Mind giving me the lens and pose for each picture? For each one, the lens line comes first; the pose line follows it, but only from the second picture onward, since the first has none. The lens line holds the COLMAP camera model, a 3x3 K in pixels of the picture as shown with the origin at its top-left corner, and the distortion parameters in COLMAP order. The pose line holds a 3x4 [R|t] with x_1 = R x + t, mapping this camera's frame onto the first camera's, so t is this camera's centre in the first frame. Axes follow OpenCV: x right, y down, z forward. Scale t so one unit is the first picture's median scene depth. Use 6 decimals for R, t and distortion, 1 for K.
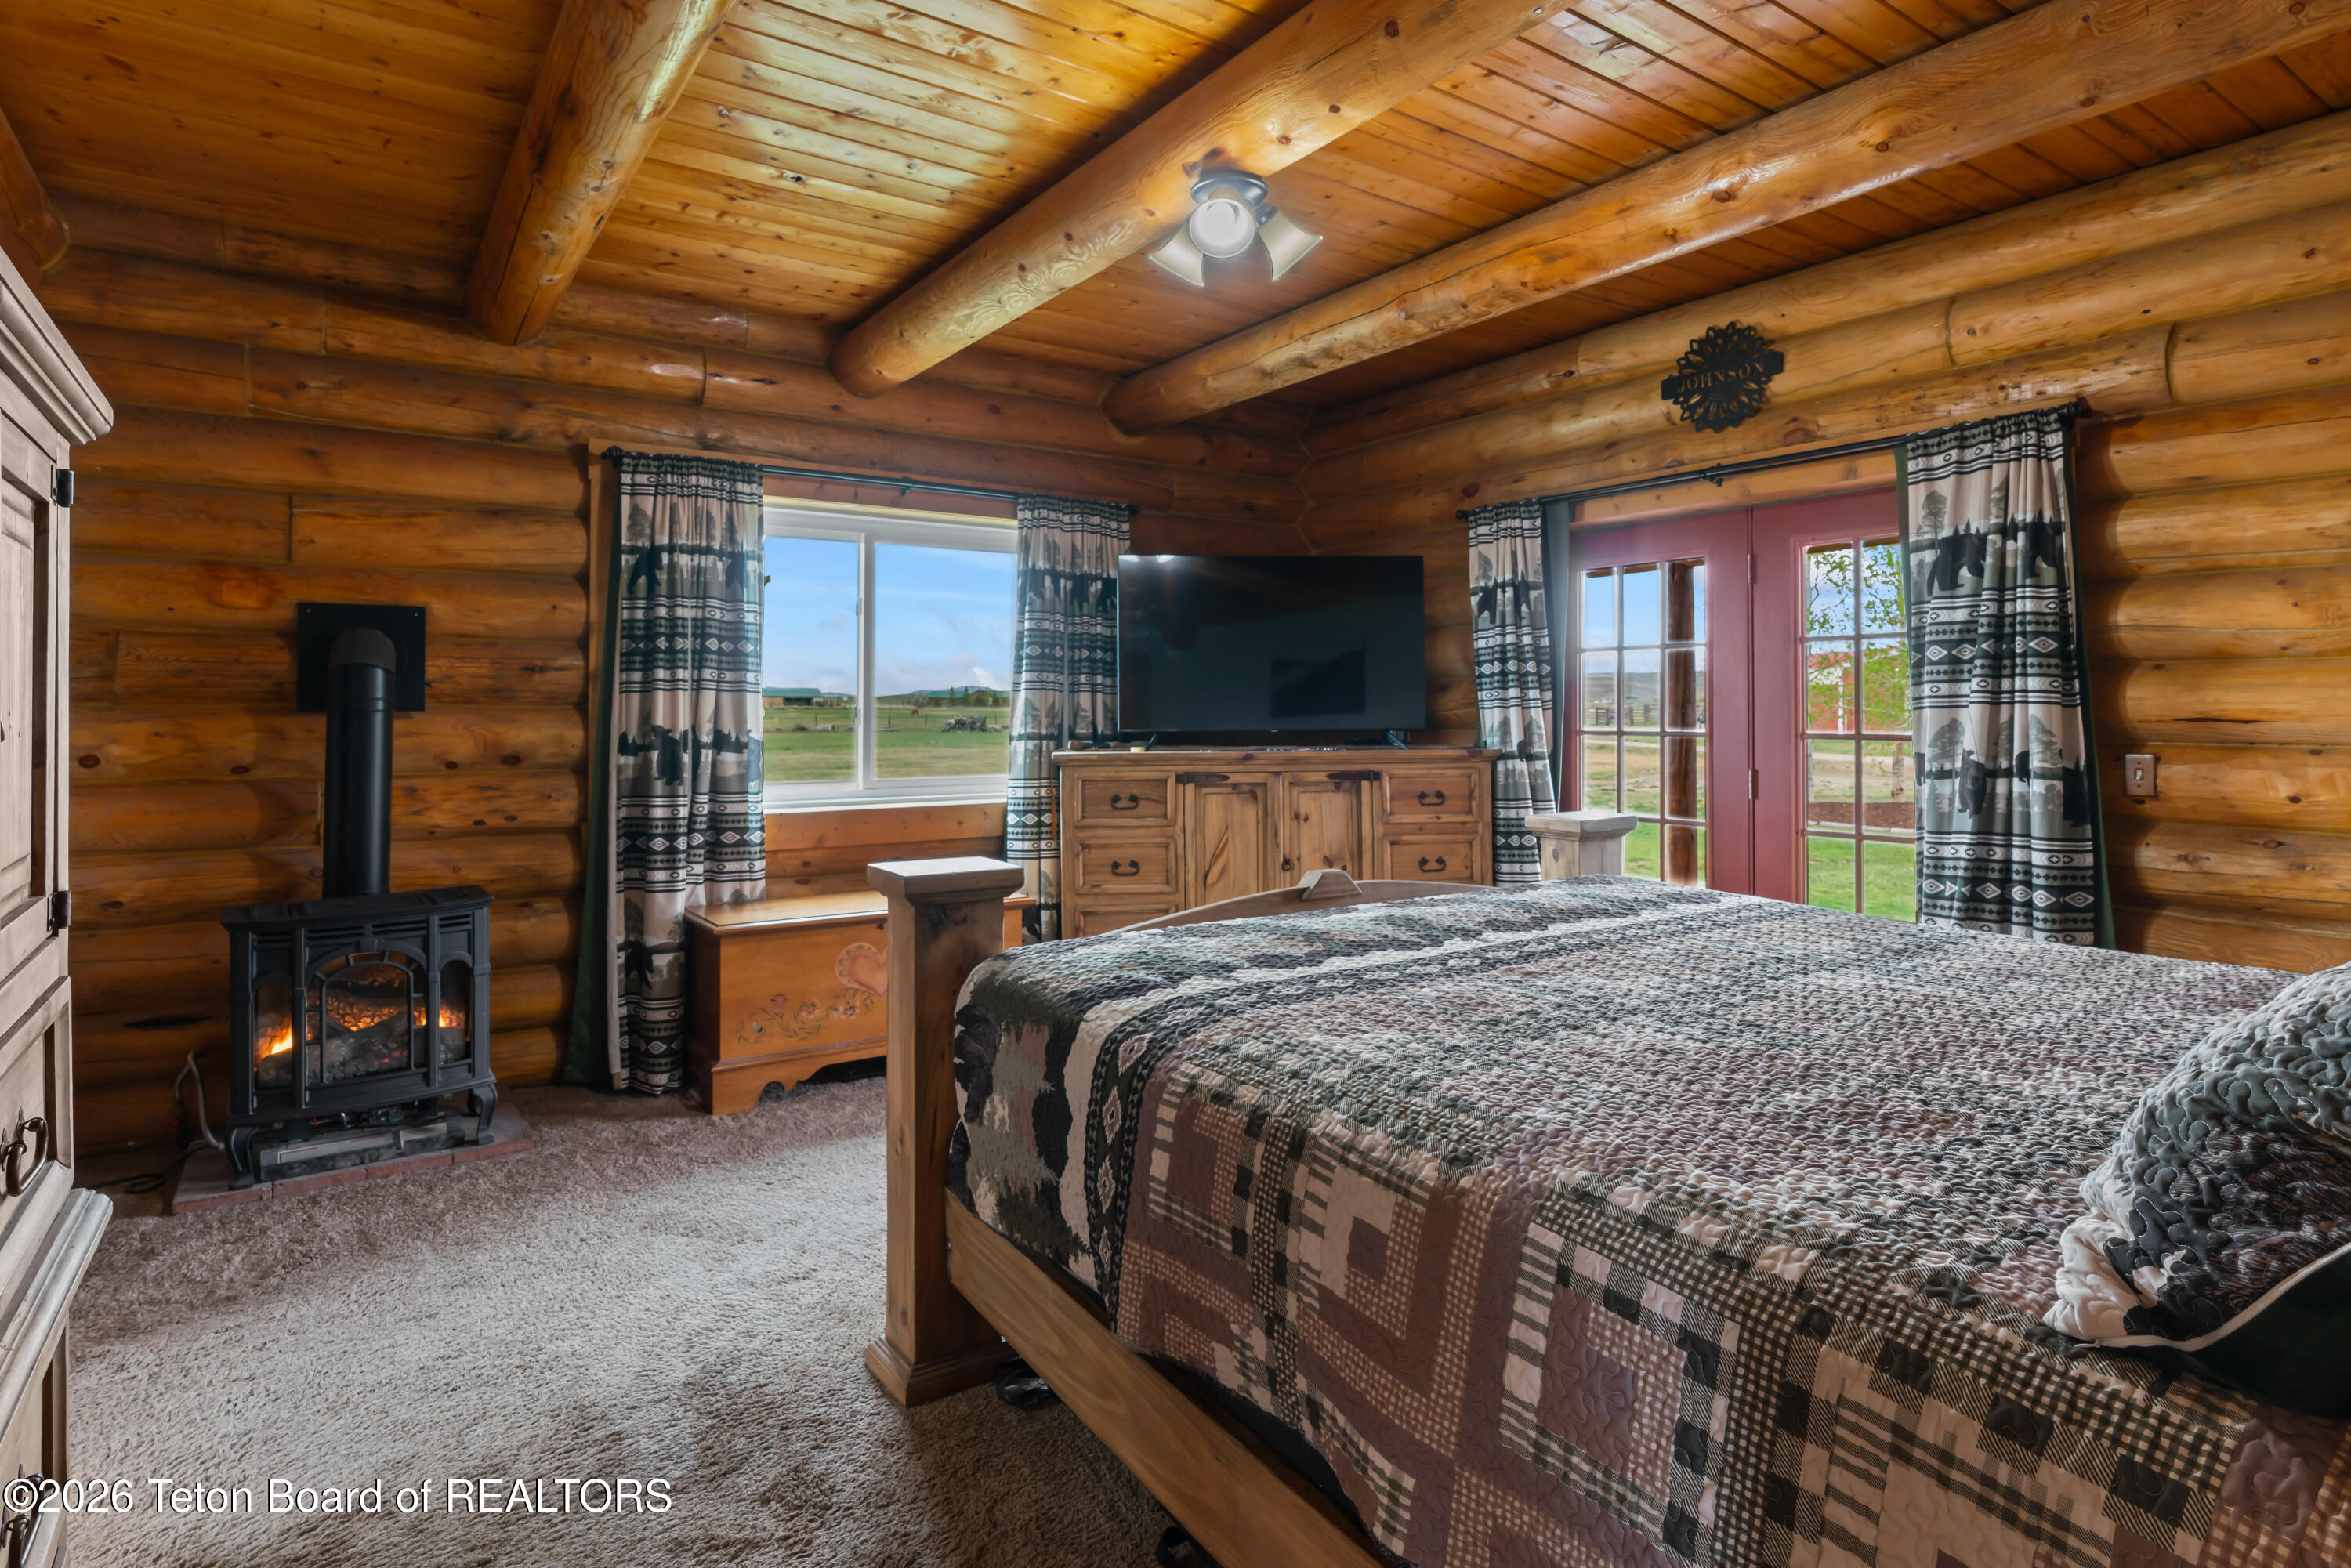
lens RADIAL K [[1187.3, 0, 1149.8], [0, 1187.3, 706.6], [0, 0, 1]] dist [-0.009140, 0.001816]
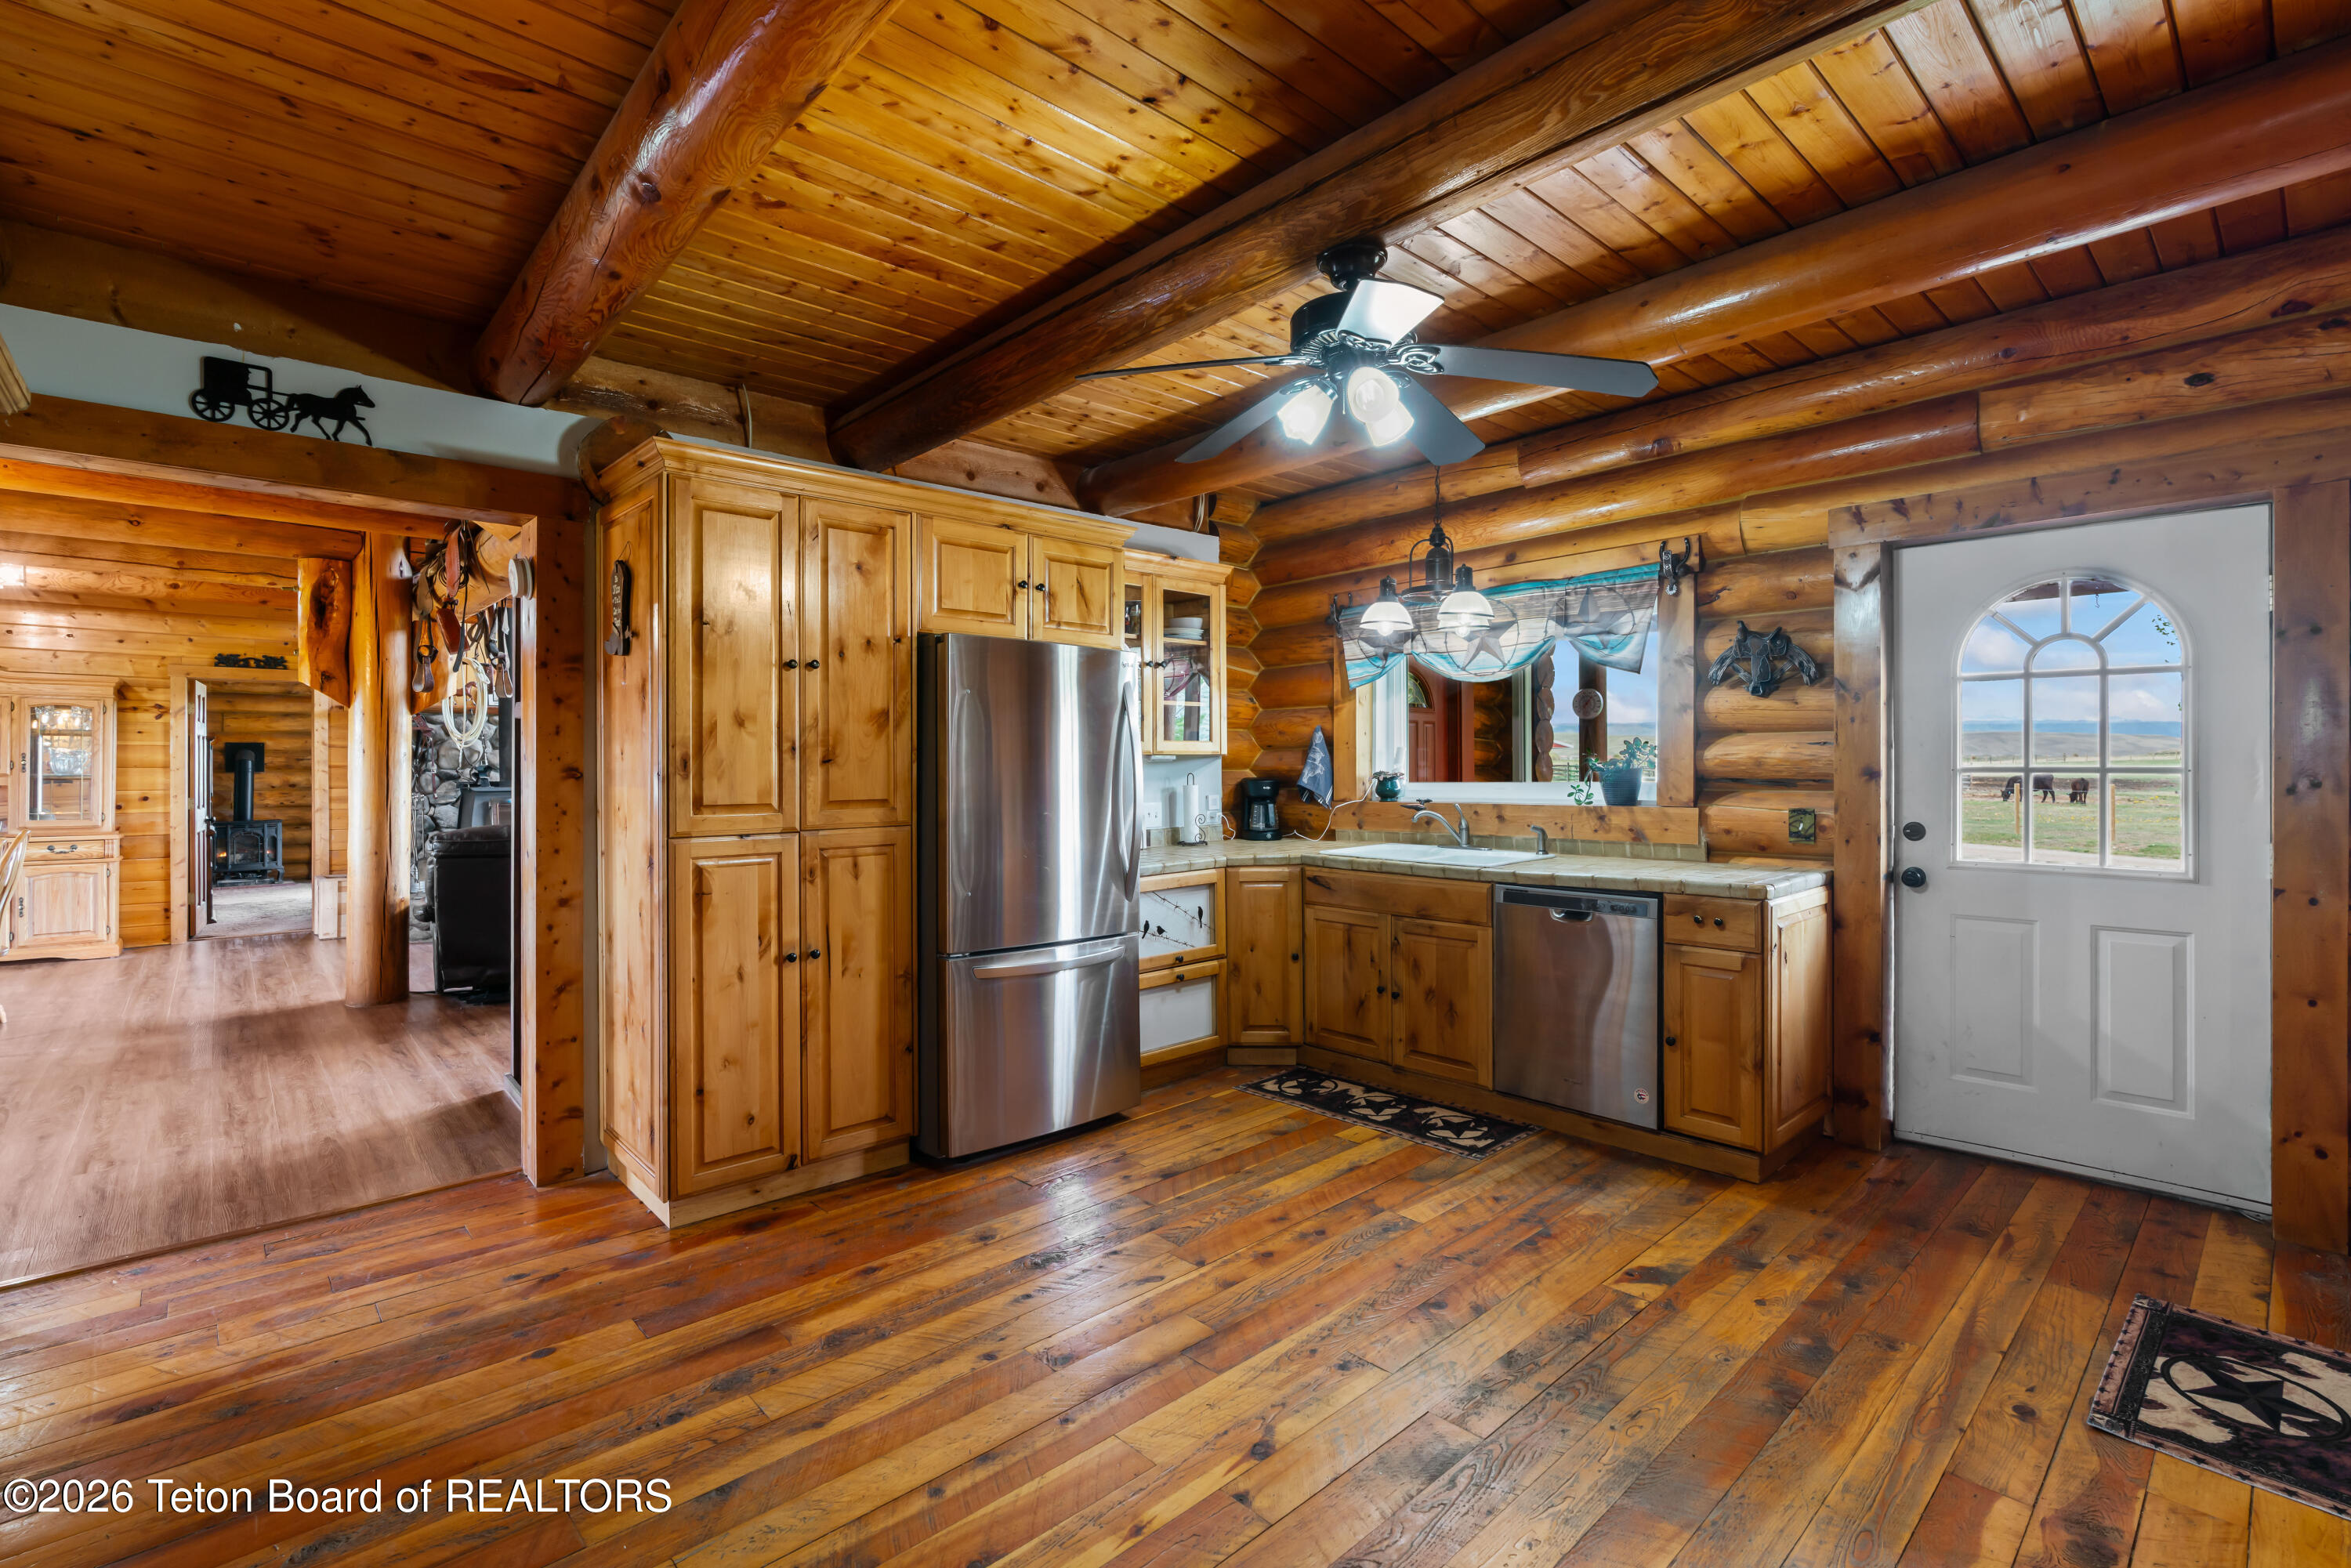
lens RADIAL K [[1063.3, 0, 1169.4], [0, 1063.3, 767.9], [0, 0, 1]] dist [-0.016559, 0.007966]
pose [[0.990699, -0.001057, 0.136068, 1.963593], [0.000298, 0.999984, 0.005599, -0.029615], [-0.136072, -0.005506, 0.990684, -2.986891]]
